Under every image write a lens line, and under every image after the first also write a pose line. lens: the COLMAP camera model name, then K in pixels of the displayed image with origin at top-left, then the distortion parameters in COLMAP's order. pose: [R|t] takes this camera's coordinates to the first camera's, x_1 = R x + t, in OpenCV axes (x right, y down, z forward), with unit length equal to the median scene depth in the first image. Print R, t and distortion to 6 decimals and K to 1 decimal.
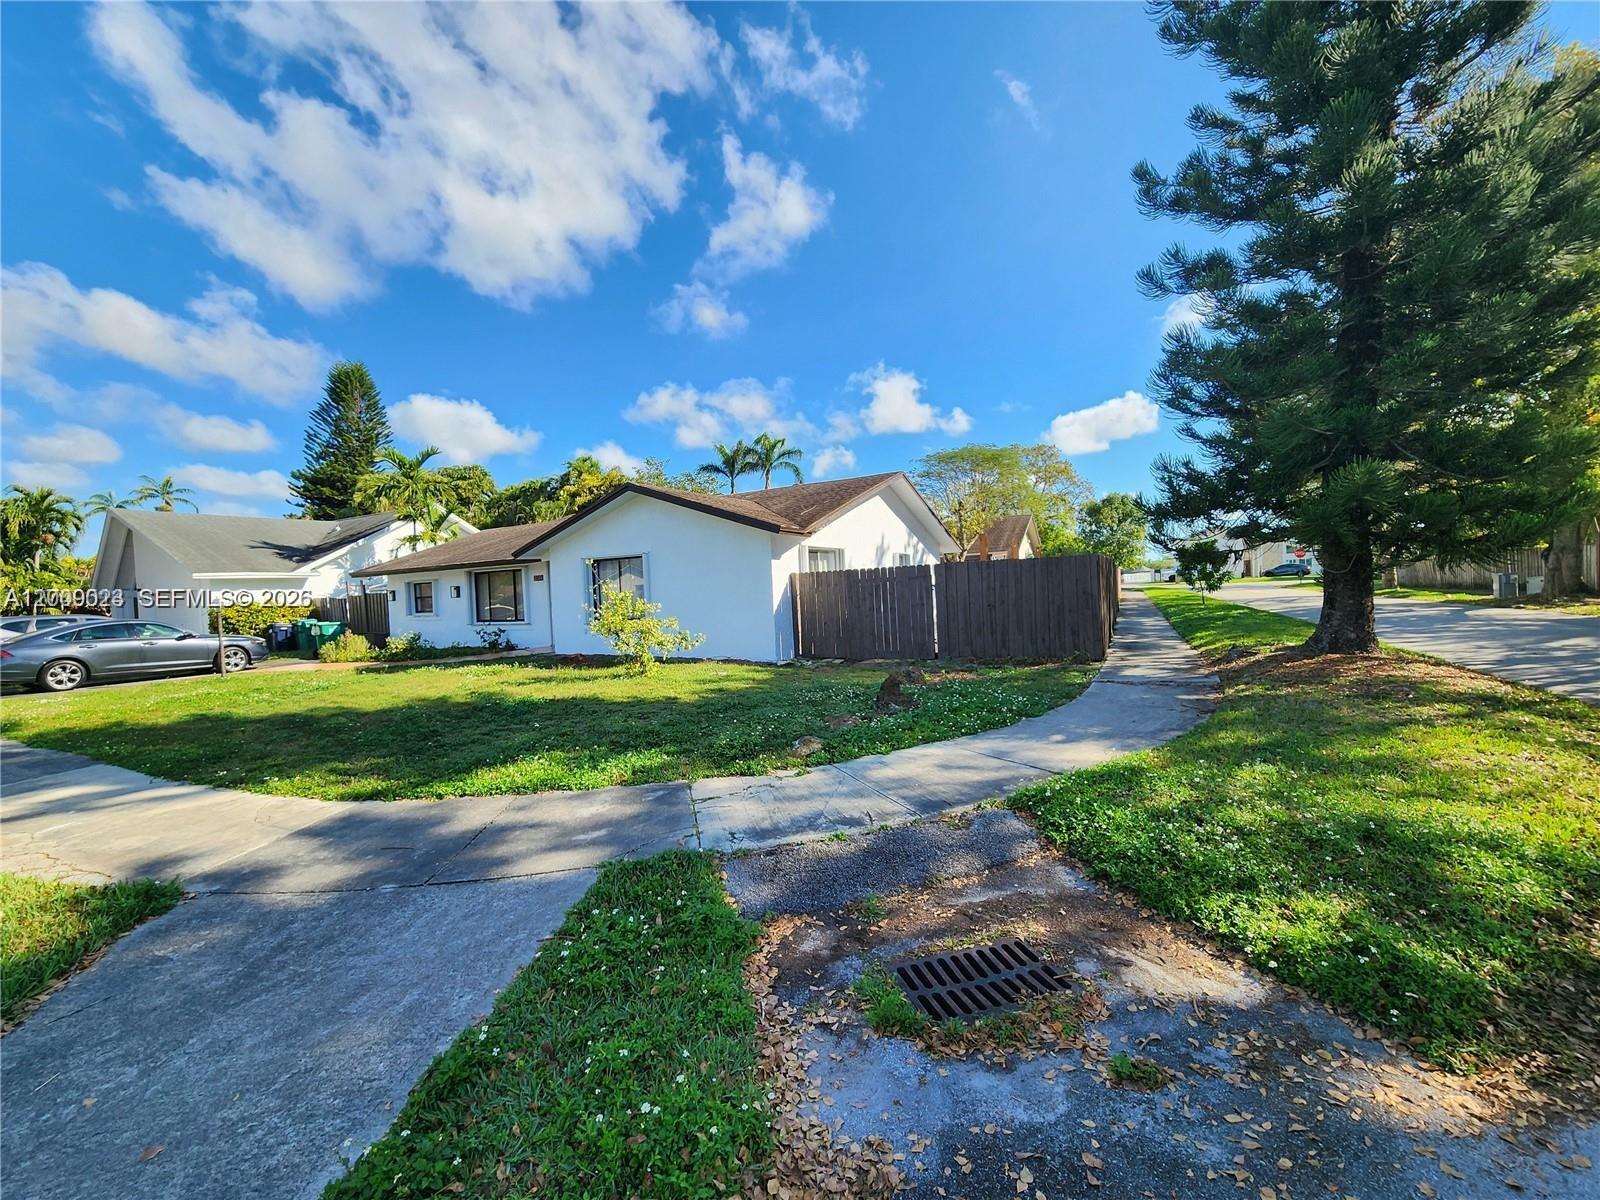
lens RADIAL K [[658.8, 0, 801.9], [0, 658.8, 608.1], [0, 0, 1]] dist [-0.001125, -0.000058]
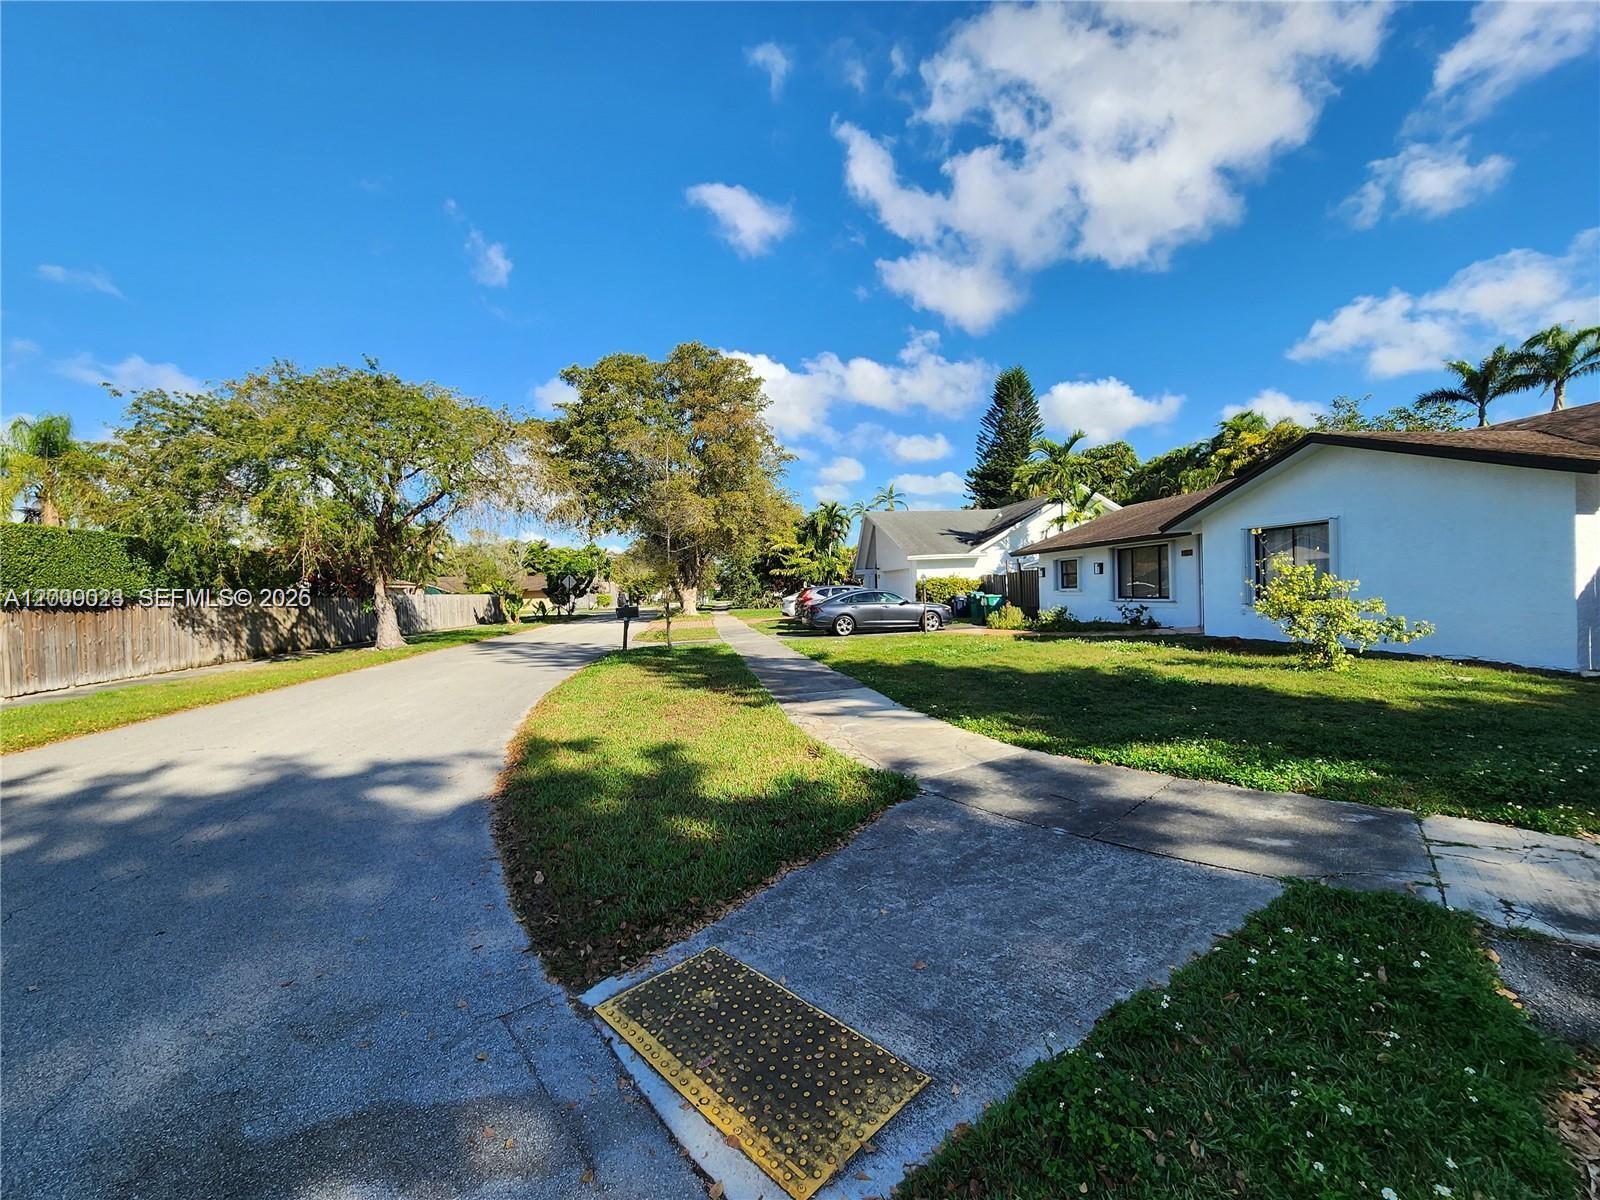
lens RADIAL K [[658.8, 0, 801.9], [0, 658.8, 608.1], [0, 0, 1]] dist [-0.001125, -0.000058]
pose [[0.622955, 0.040108, -0.781229, -0.012159], [-0.013214, 0.999082, 0.040755, 0.002395], [0.782146, -0.015065, 0.622913, -0.008237]]
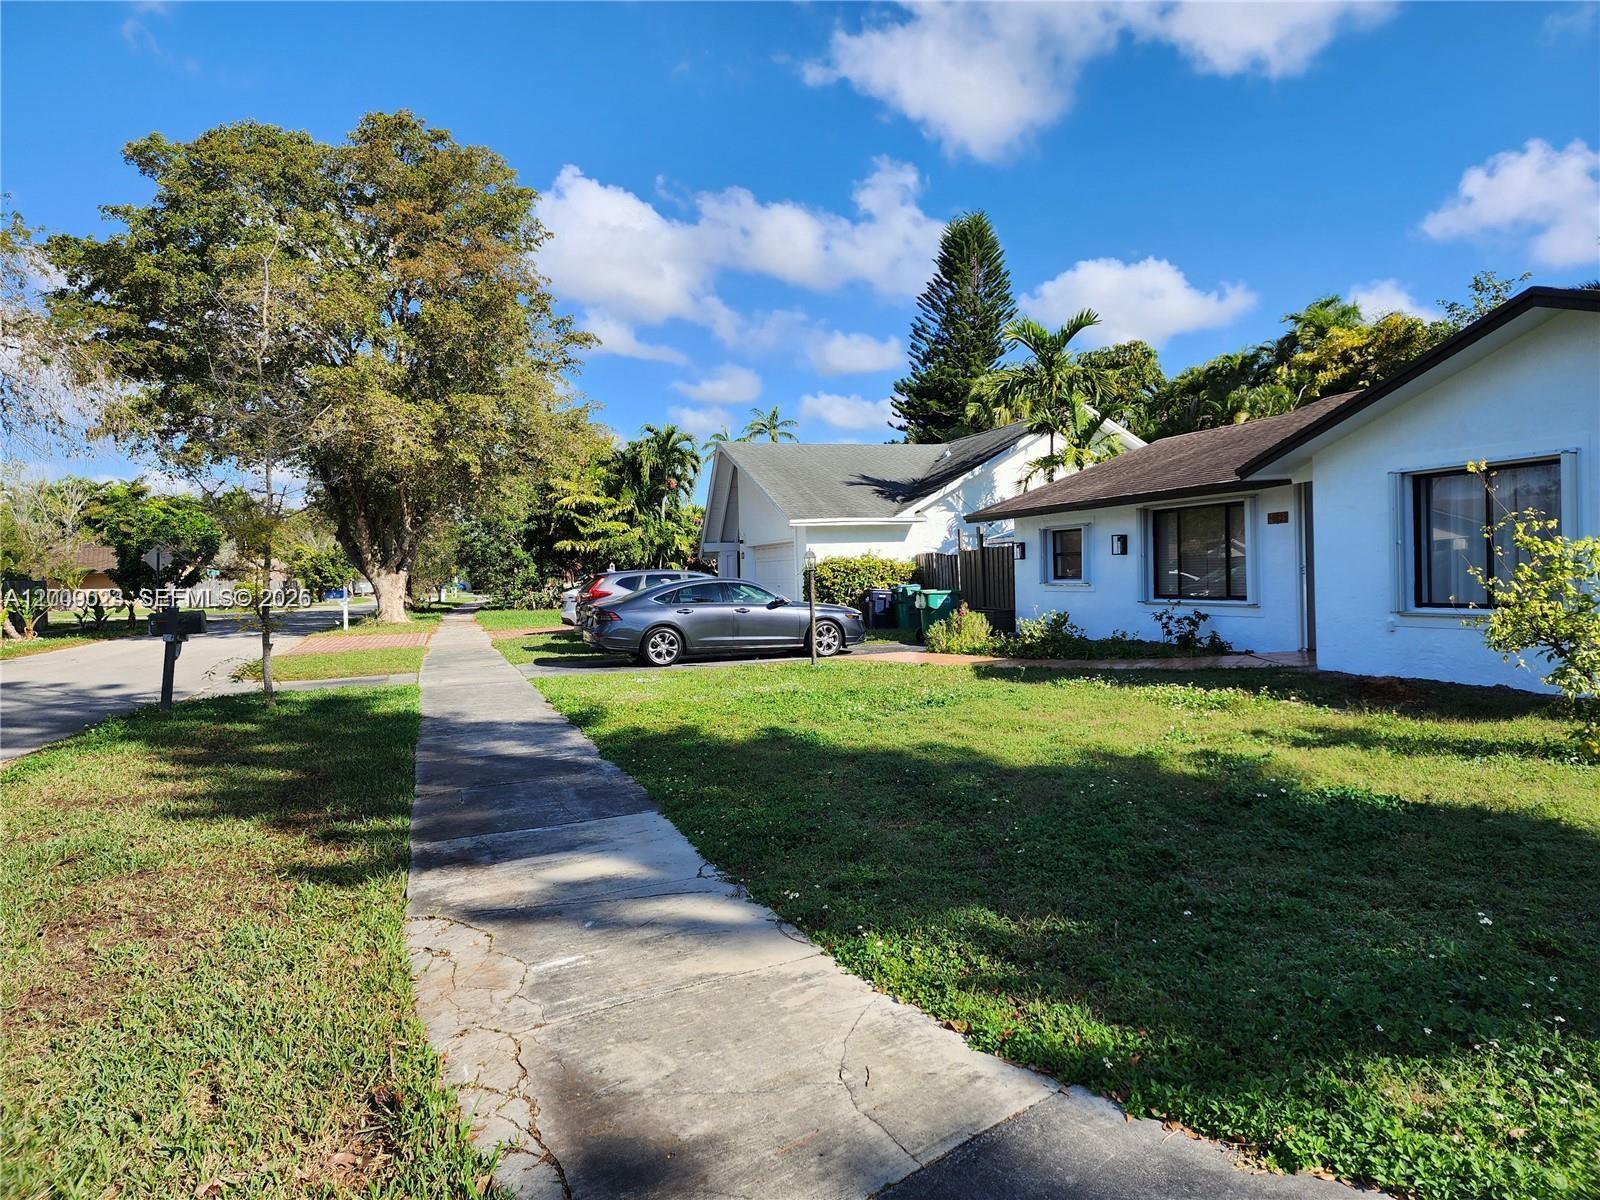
lens RADIAL K [[1053.9, 0, 795.9], [0, 1053.9, 594.4], [0, 0, 1]] dist [0.123417, -0.127446]
pose [[0.734163, 0.036286, -0.678003, -0.147625], [-0.024765, 0.999338, 0.026666, 0.001951], [0.678521, -0.002787, 0.734576, 0.177451]]
